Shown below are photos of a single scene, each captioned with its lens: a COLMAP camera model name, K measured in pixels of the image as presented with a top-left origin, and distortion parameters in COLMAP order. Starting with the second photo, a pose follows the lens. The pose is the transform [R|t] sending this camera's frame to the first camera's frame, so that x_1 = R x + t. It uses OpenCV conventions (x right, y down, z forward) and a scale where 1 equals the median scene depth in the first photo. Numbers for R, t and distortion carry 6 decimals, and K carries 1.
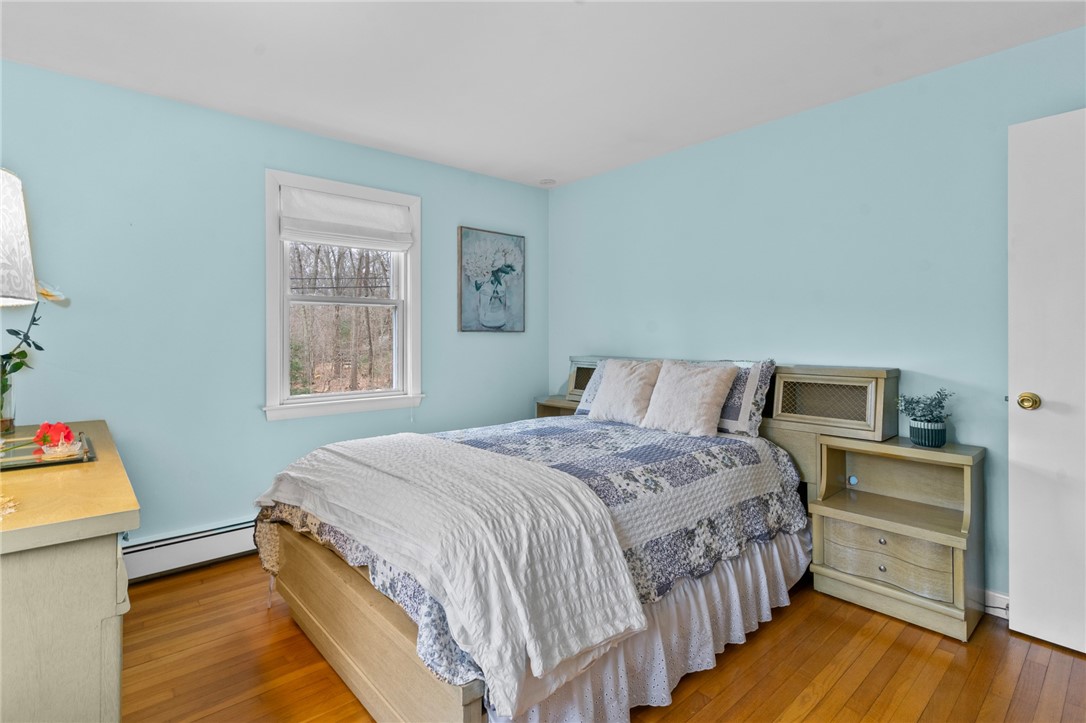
lens RADIAL K [[521.4, 0, 541.4], [0, 521.4, 336.0], [0, 0, 1]] dist [0.001978, -0.001085]
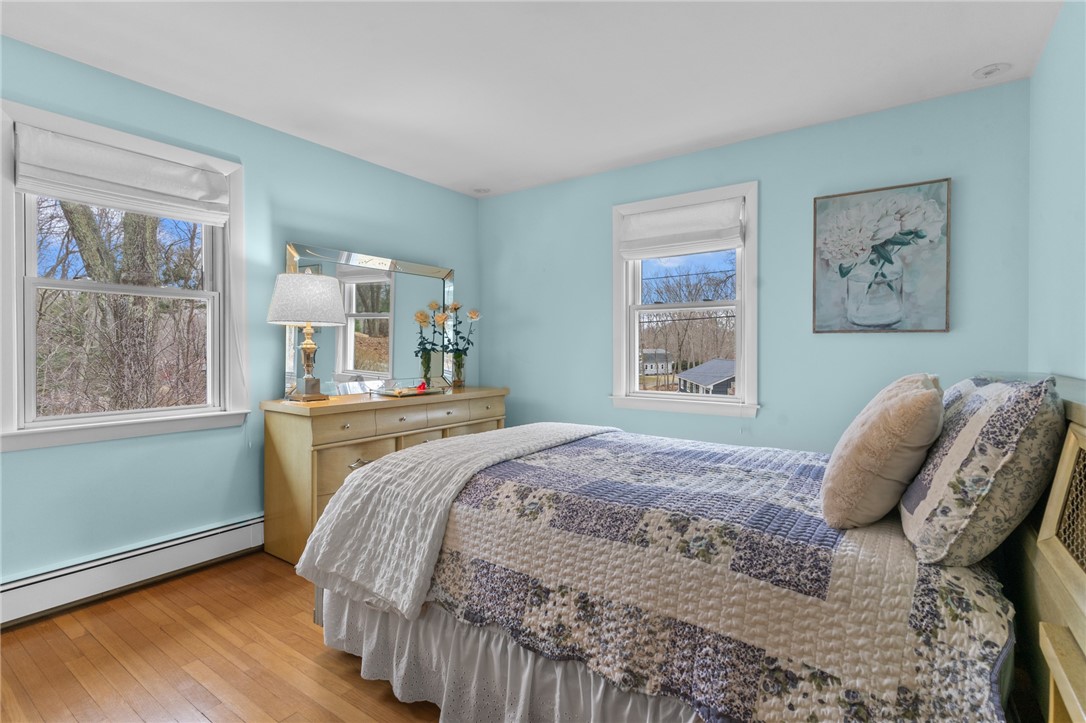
lens RADIAL K [[521.4, 0, 545.4], [0, 521.4, 355.8], [0, 0, 1]] dist [0.001978, -0.001085]
pose [[0.241513, 0.013591, -0.970302, 0.509191], [-0.003568, 0.999908, 0.013117, 0.017106], [0.970391, 0.000294, 0.241539, 0.418546]]
